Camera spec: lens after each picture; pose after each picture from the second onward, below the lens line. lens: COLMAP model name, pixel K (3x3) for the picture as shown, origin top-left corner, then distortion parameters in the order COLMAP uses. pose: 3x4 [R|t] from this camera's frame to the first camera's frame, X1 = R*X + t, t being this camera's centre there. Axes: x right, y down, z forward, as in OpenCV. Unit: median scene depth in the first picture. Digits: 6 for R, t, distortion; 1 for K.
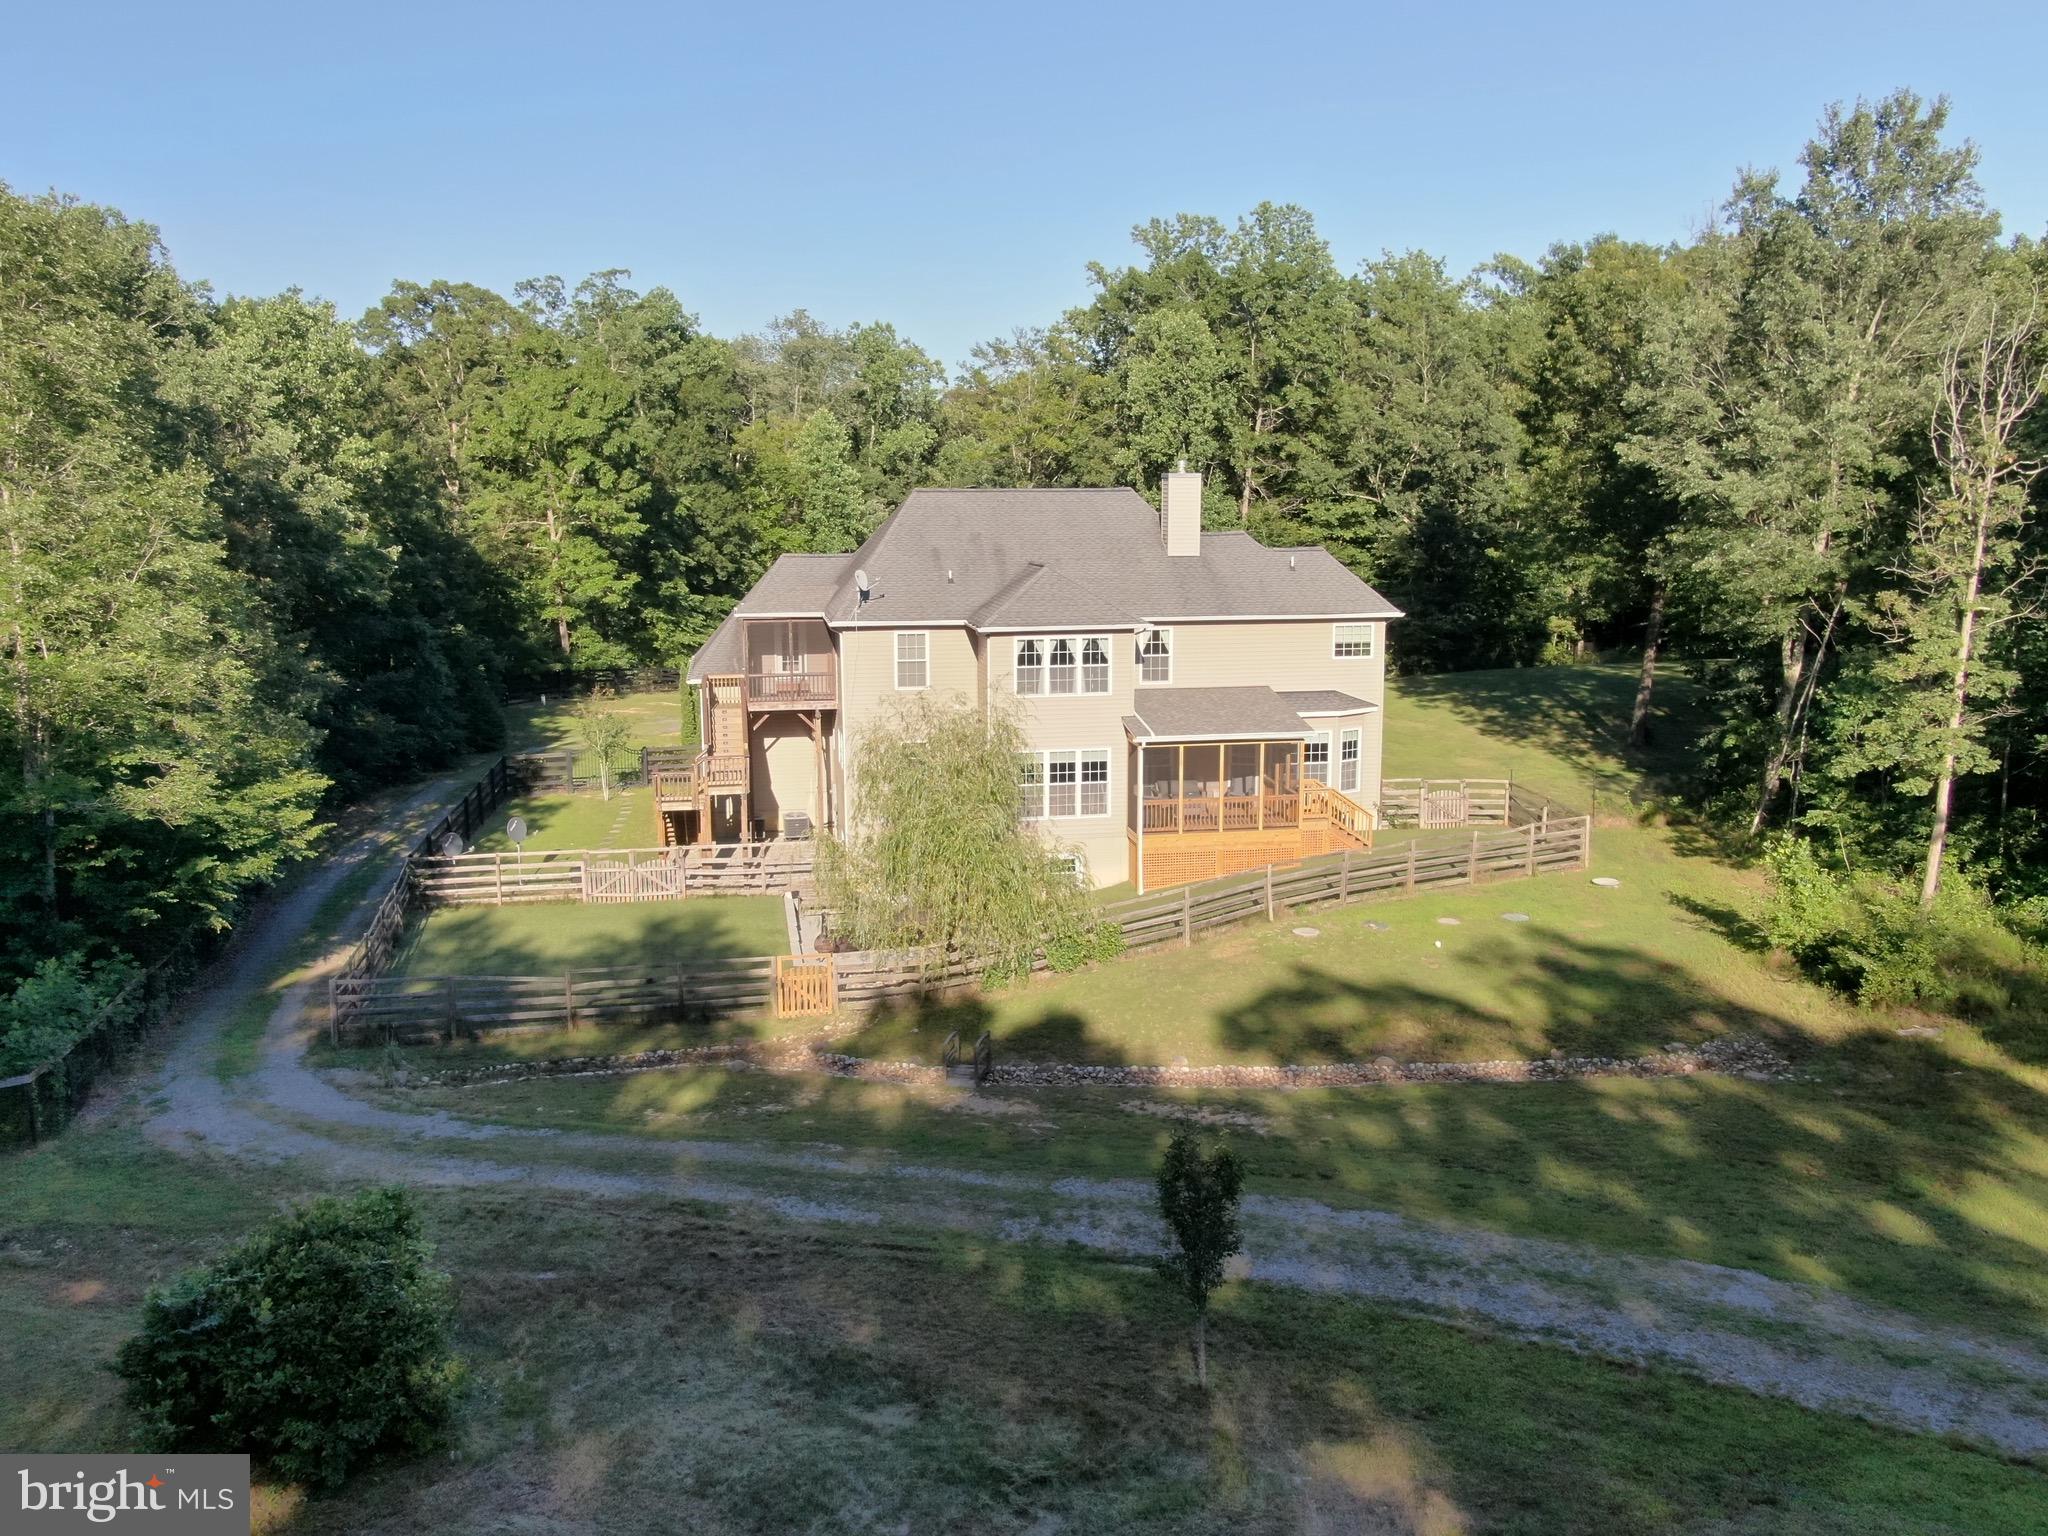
lens RADIAL K [[1636.6, 0, 1024.0], [0, 1636.6, 768.0], [0, 0, 1]] dist [-0.012696, -0.005926]
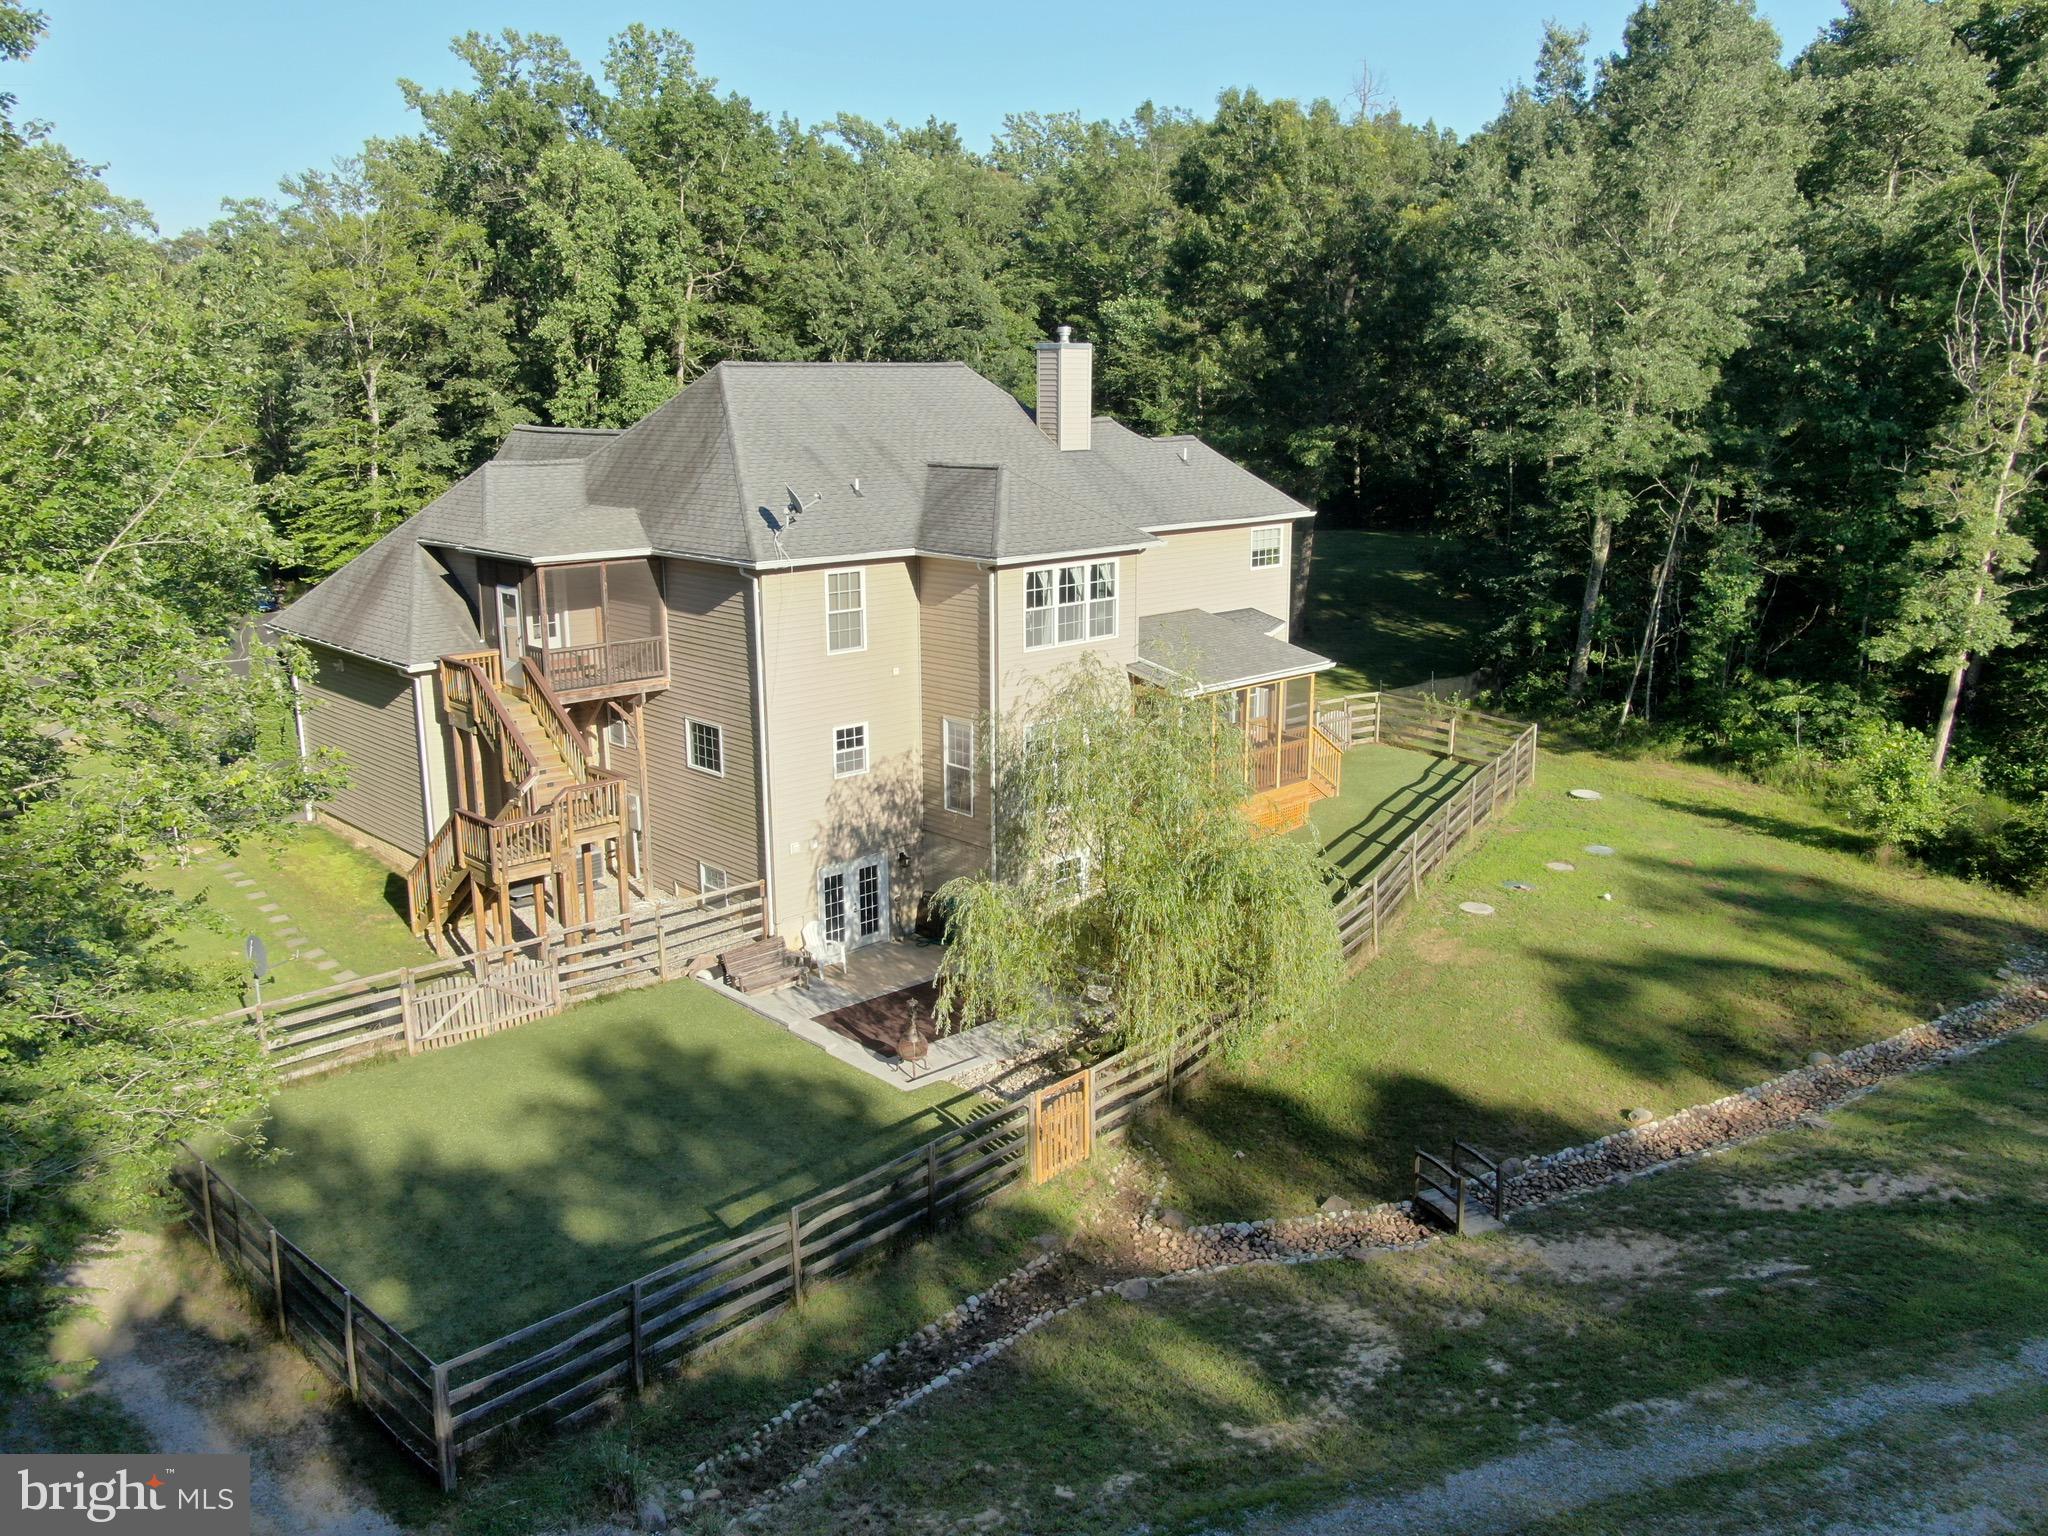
lens RADIAL K [[1636.6, 0, 1024.0], [0, 1636.6, 768.0], [0, 0, 1]] dist [-0.012696, -0.005926]
pose [[0.835905, -0.127451, 0.533872, -0.425776], [0.091316, 0.991404, 0.093700, -0.063898], [-0.541225, -0.029573, 0.840358, 0.410551]]
